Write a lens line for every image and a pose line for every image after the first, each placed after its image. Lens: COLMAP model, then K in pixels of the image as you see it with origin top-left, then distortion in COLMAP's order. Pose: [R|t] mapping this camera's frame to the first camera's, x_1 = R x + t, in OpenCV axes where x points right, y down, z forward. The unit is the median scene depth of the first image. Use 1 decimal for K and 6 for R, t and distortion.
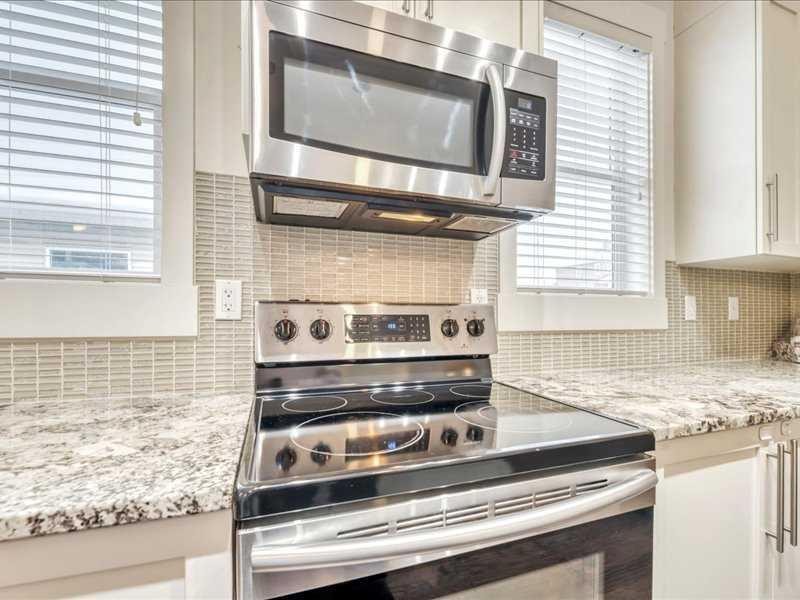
lens RADIAL K [[365.5, 0, 397.0], [0, 365.5, 313.1], [0, 0, 1]] dist [-0.017900, -0.000368]
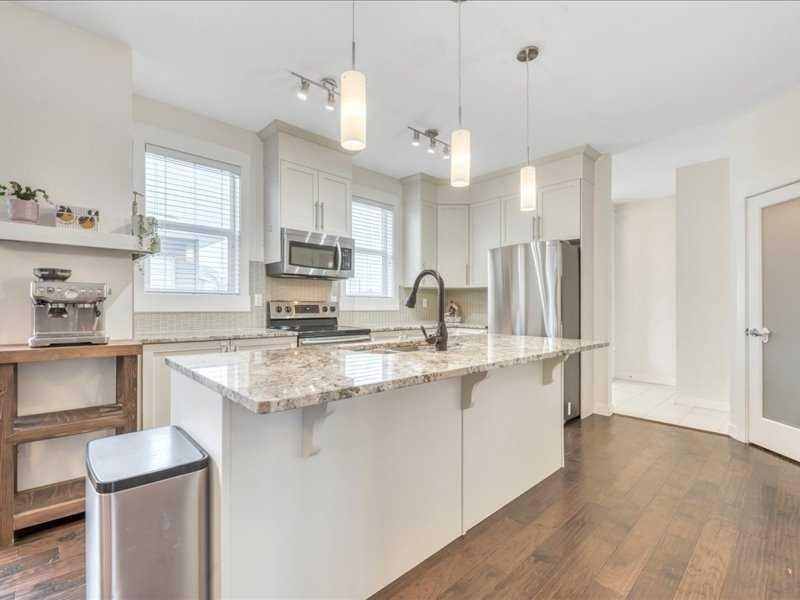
lens RADIAL K [[372.6, 0, 401.9], [0, 372.6, 304.7], [0, 0, 1]] dist [0.000205, -0.000218]
pose [[0.910912, 0.002586, 0.412592, -0.628877], [-0.004096, 0.999988, 0.002777, -0.011573], [-0.412579, -0.004219, 0.910912, -2.415362]]
